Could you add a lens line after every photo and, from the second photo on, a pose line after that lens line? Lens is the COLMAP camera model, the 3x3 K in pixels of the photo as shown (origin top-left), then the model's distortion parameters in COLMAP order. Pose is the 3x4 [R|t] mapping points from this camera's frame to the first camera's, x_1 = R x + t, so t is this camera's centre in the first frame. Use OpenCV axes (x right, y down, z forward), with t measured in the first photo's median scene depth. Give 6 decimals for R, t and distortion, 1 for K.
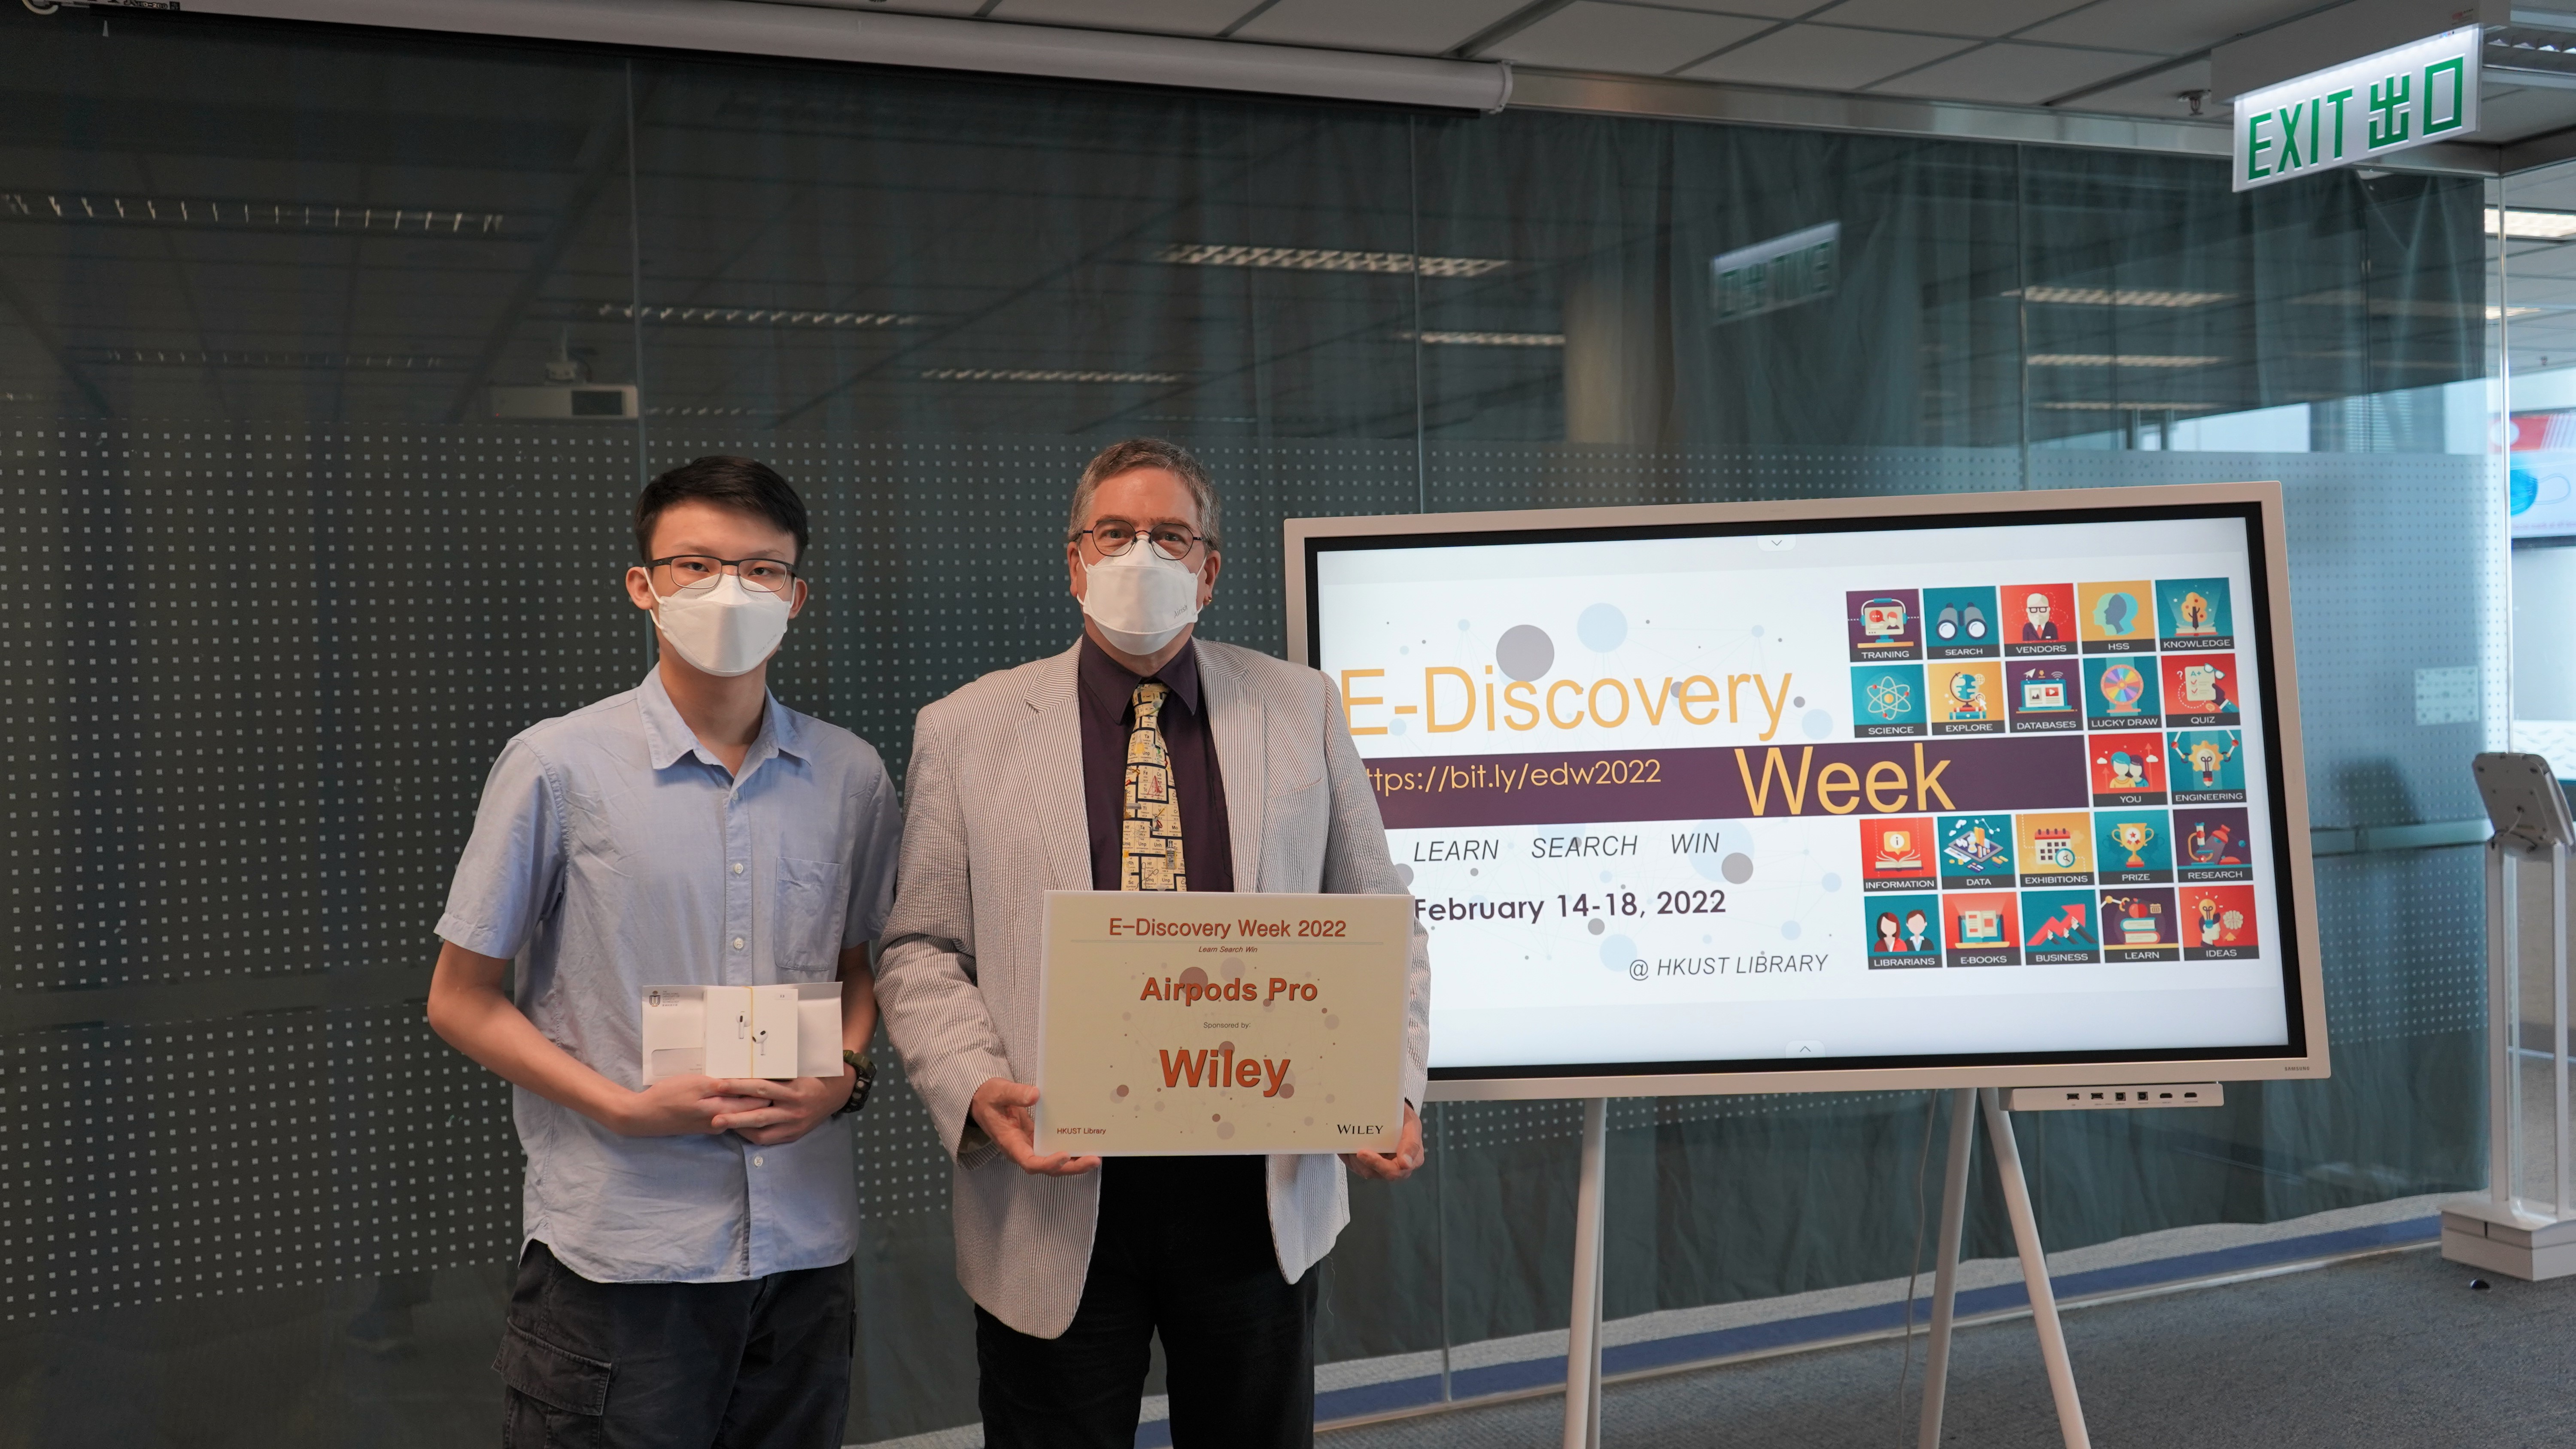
lens RADIAL K [[2272.0, 0, 1226.6], [0, 2272.0, 719.2], [0, 0, 1]] dist [0.003940, 0.008789]
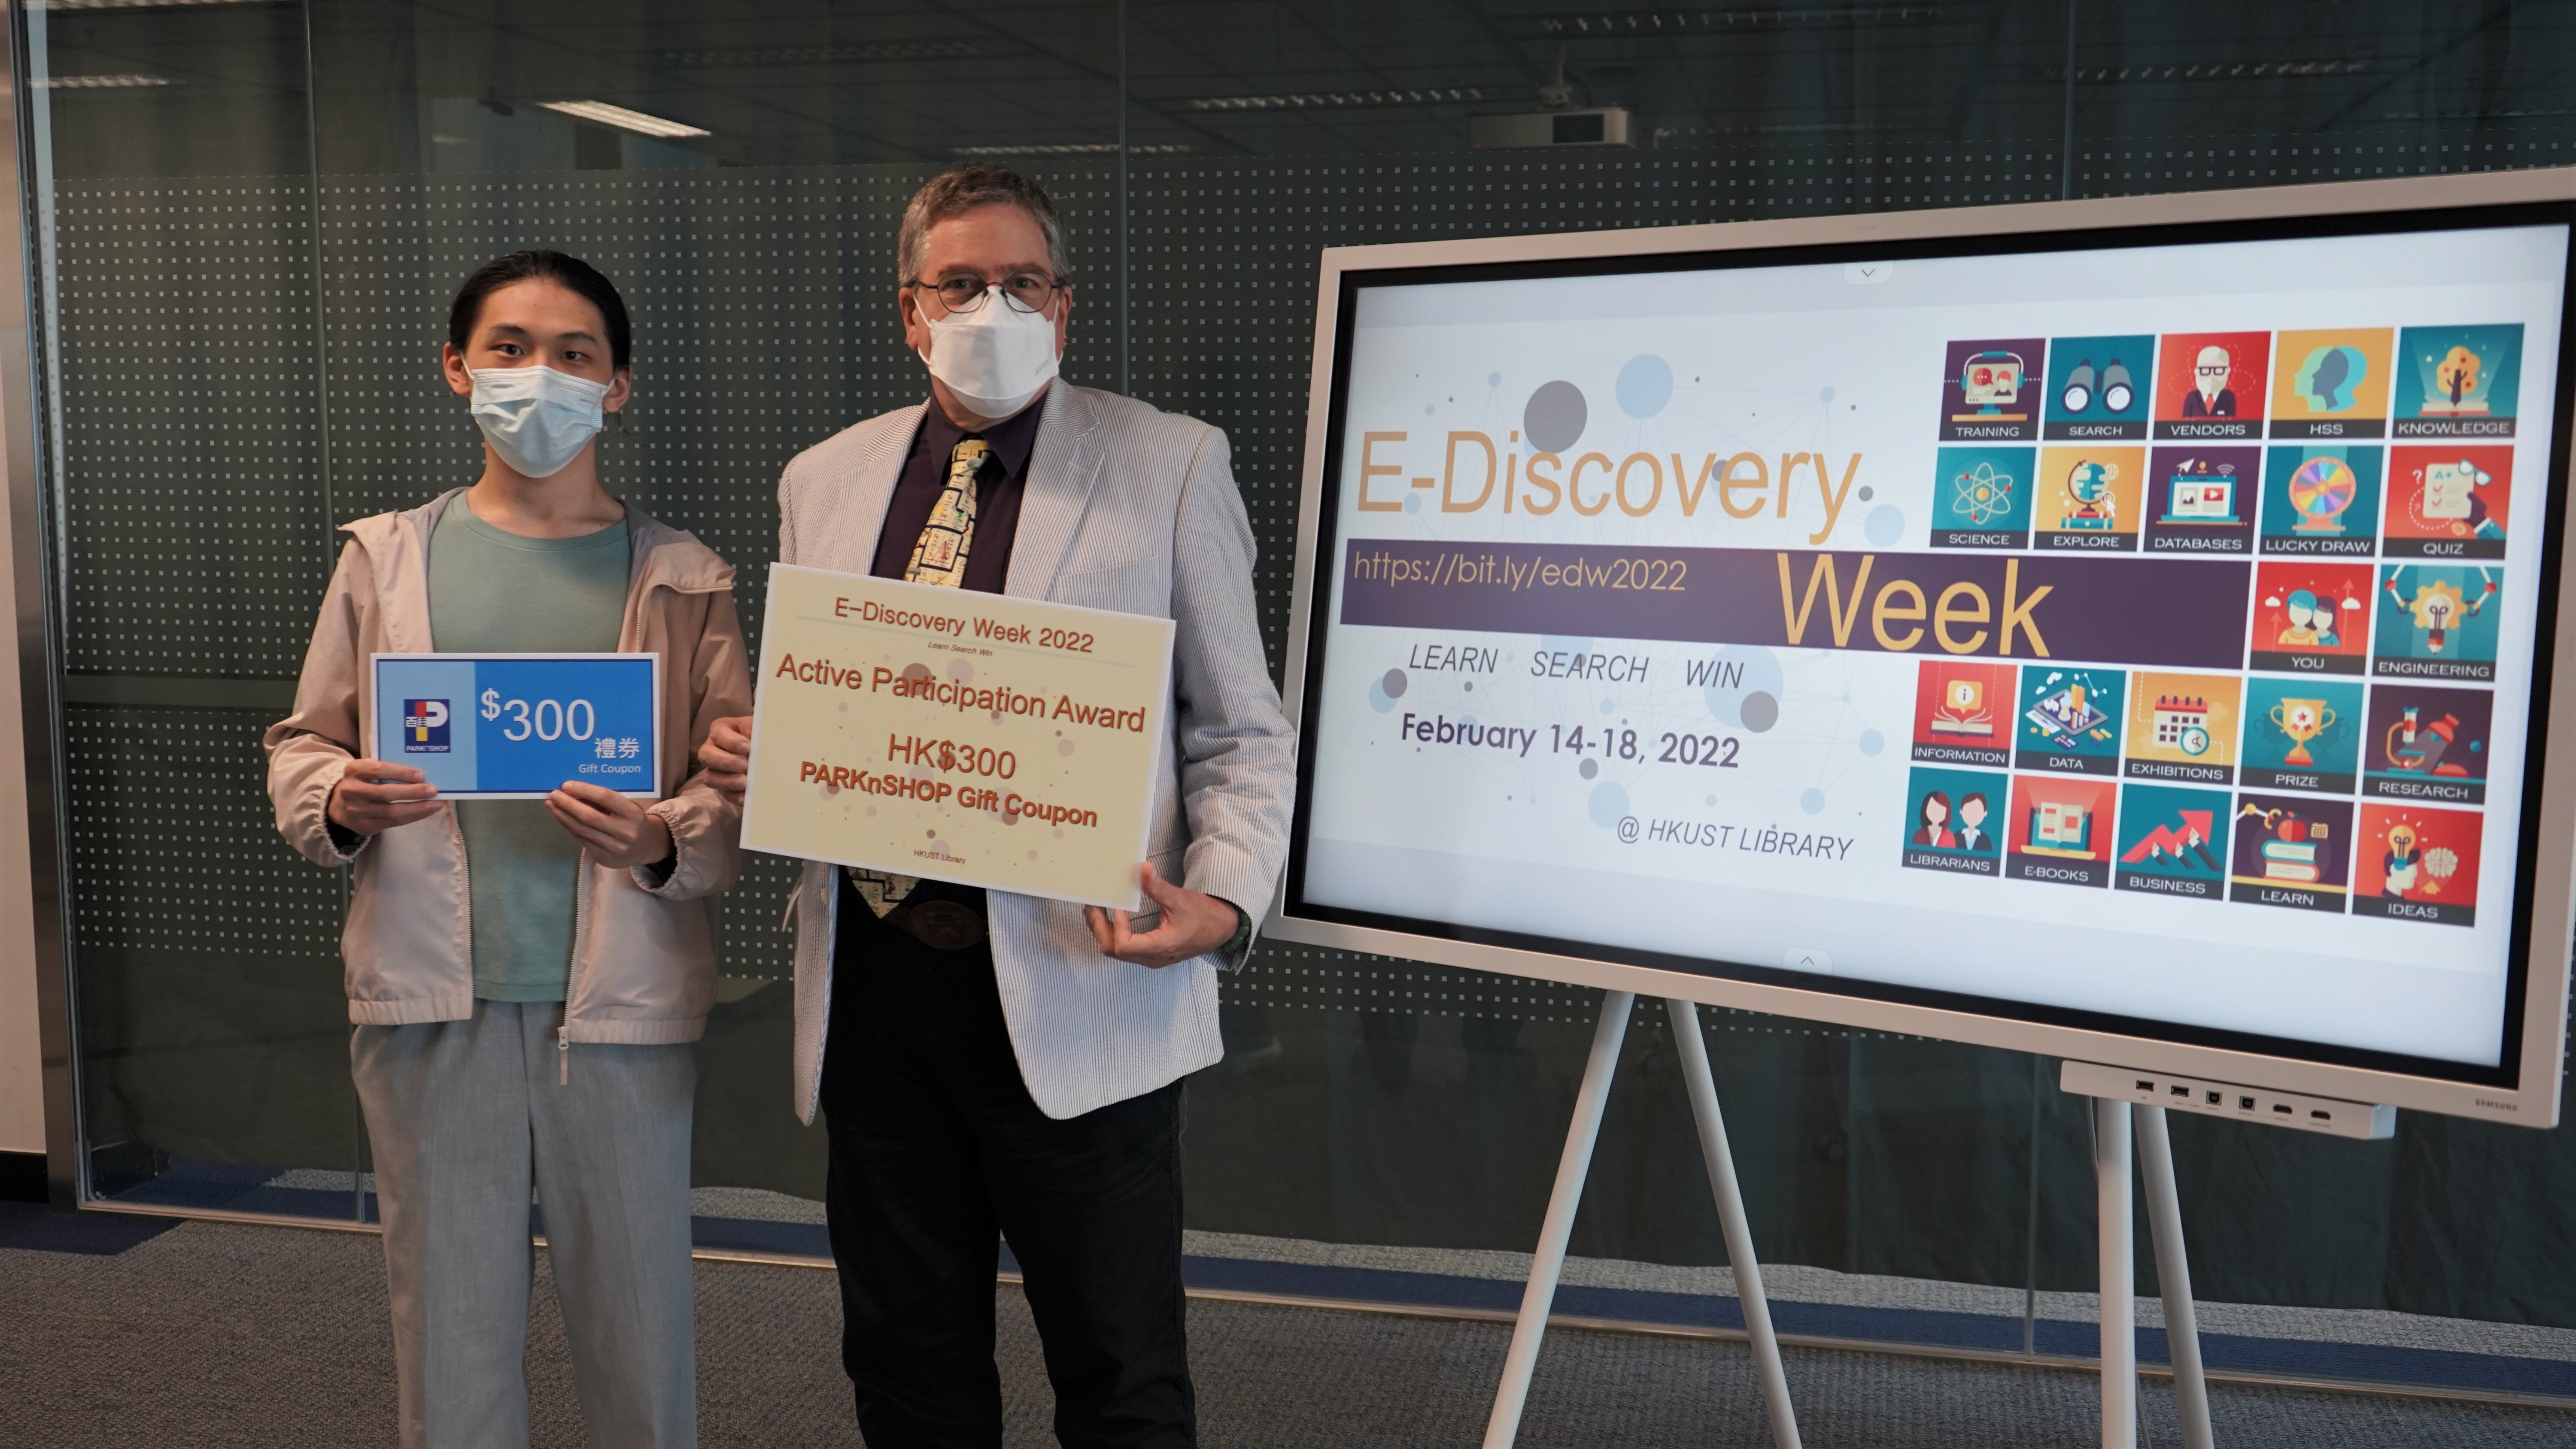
lens RADIAL K [[2438.2, 0, 1291.0], [0, 2438.2, 703.2], [0, 0, 1]] dist [0.010338, 0.000000]
pose [[0.822821, 0.090544, -0.561042, 0.547334], [-0.036758, 0.993638, 0.106451, -0.017340], [0.567111, -0.066967, 0.820914, 0.249140]]
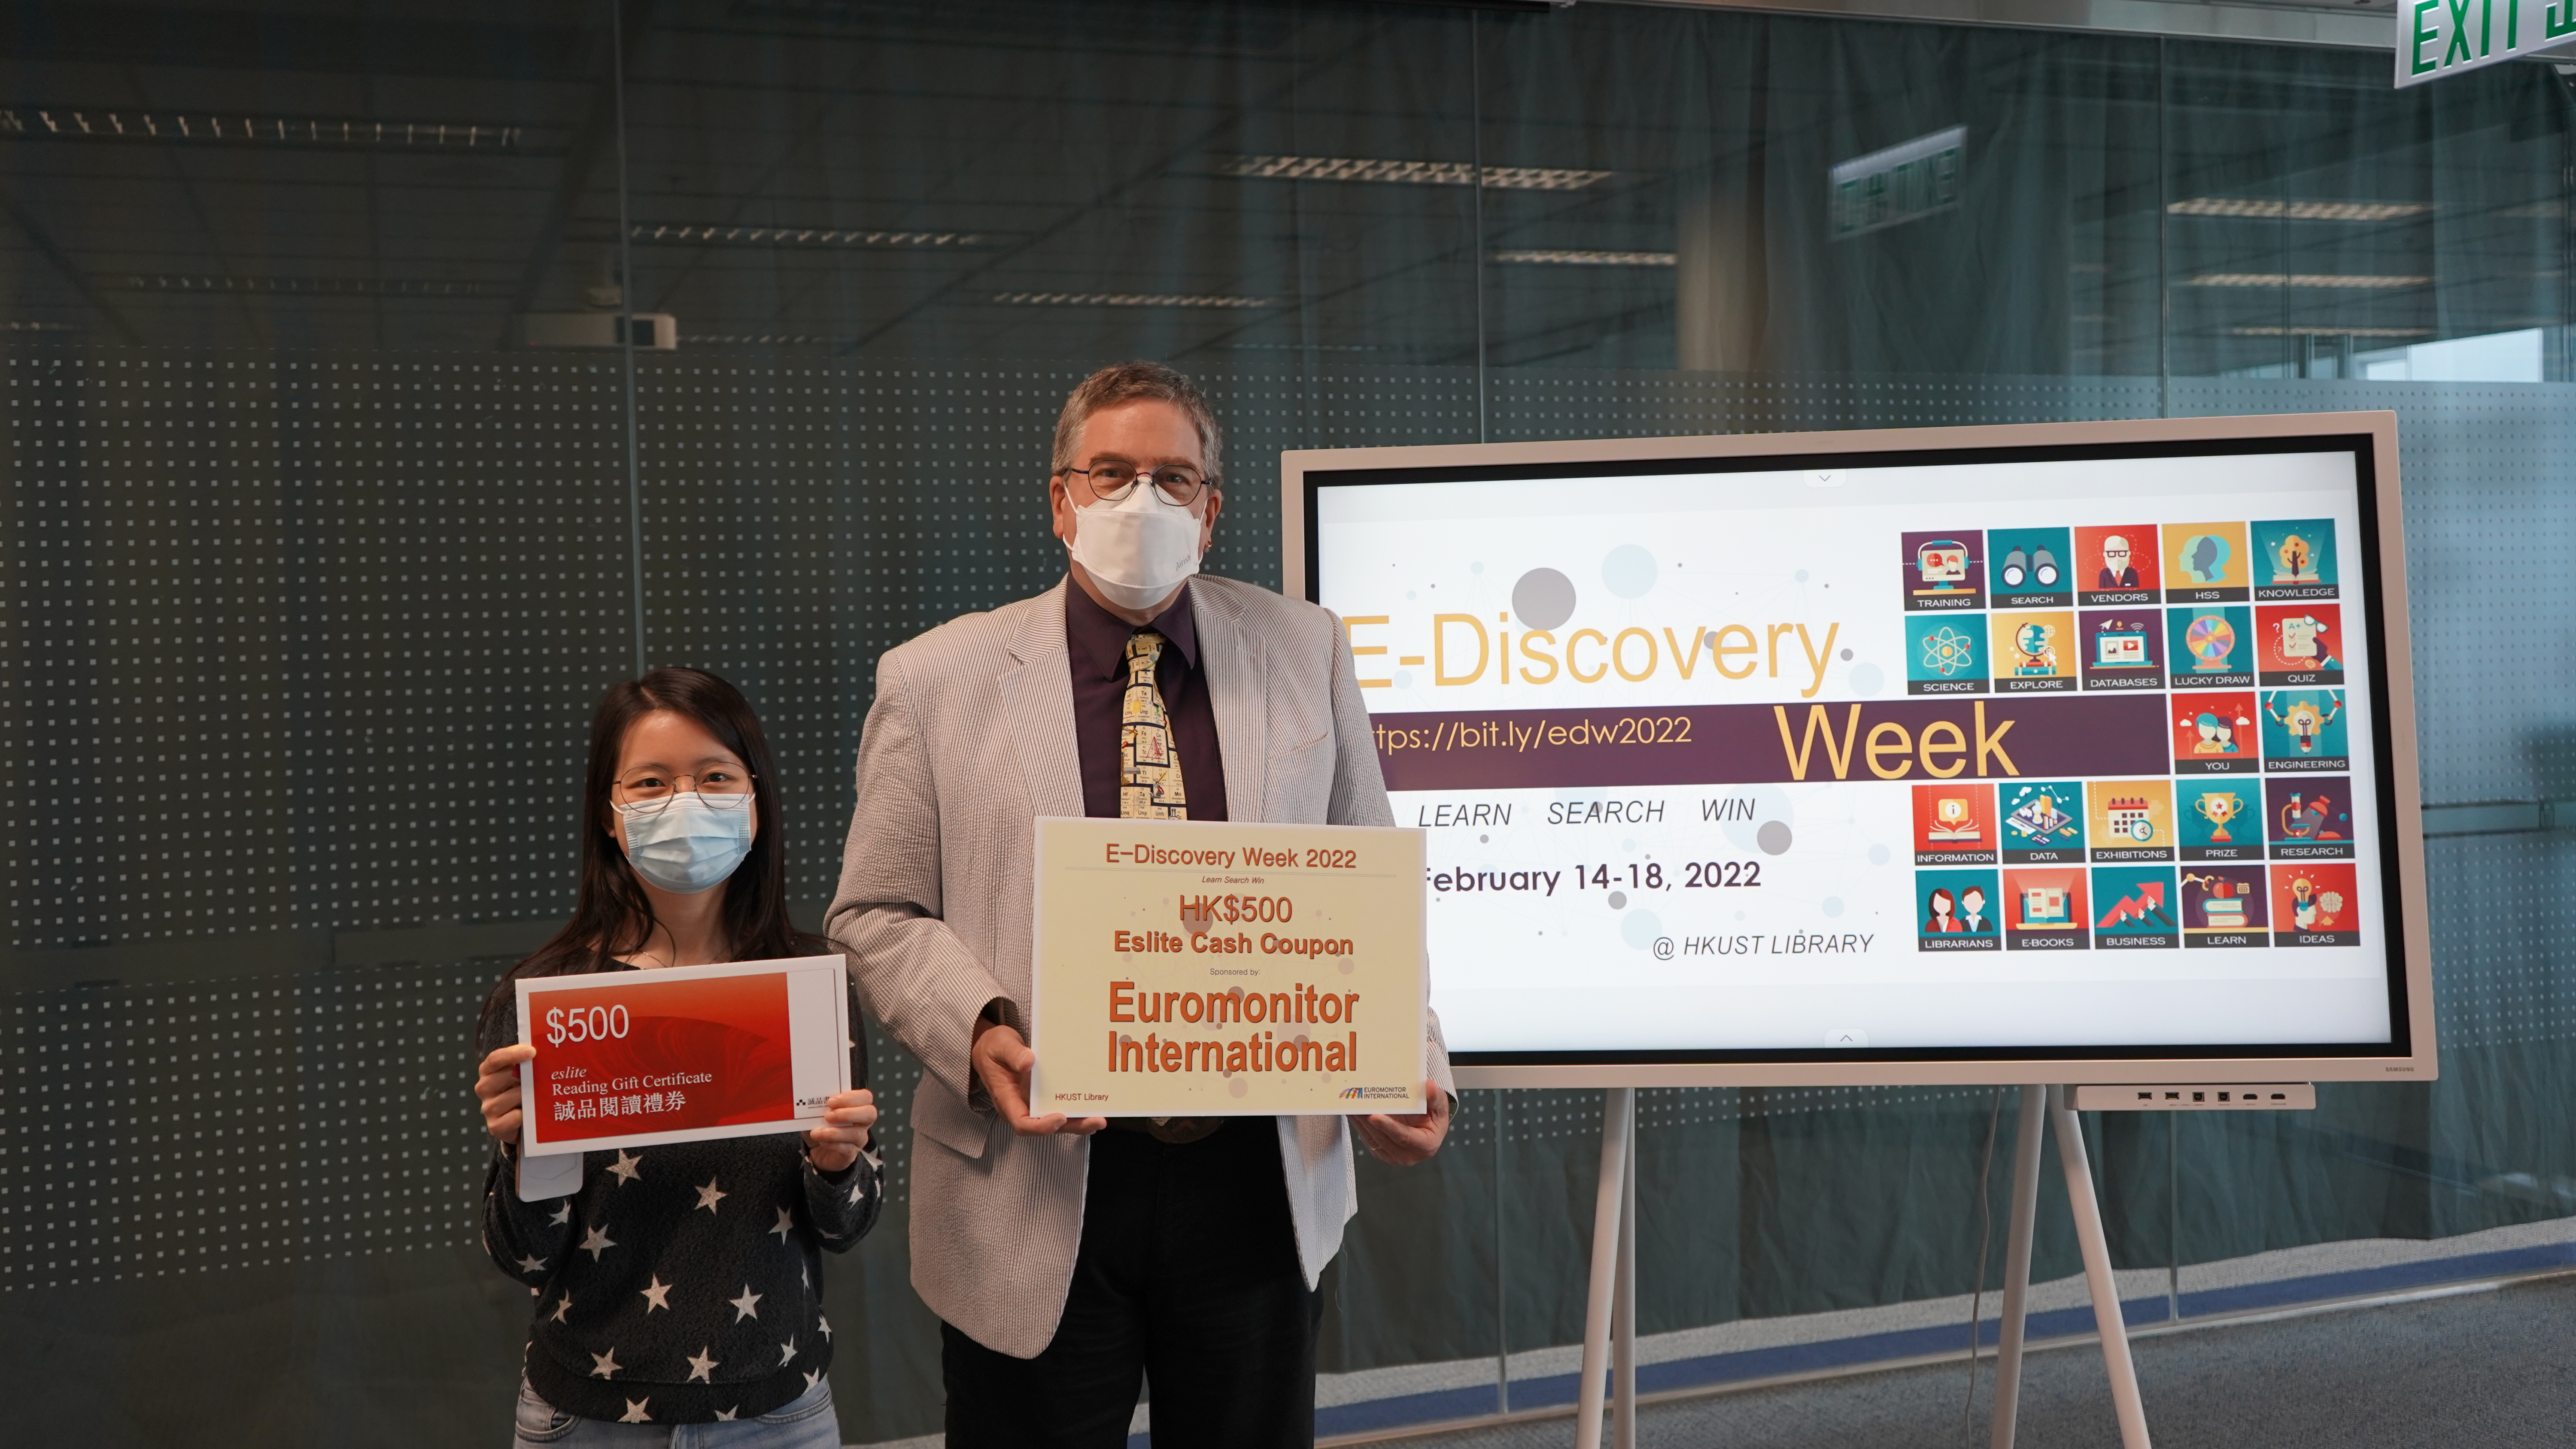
lens RADIAL K [[2438.2, 0, 1234.9], [0, 2438.2, 716.4], [0, 0, 1]] dist [0.010338, 0.000000]
pose [[0.998501, 0.007441, -0.054231, 0.061995], [-0.006490, 0.999823, 0.017678, 0.001249], [0.054353, -0.017299, 0.998372, 0.017401]]
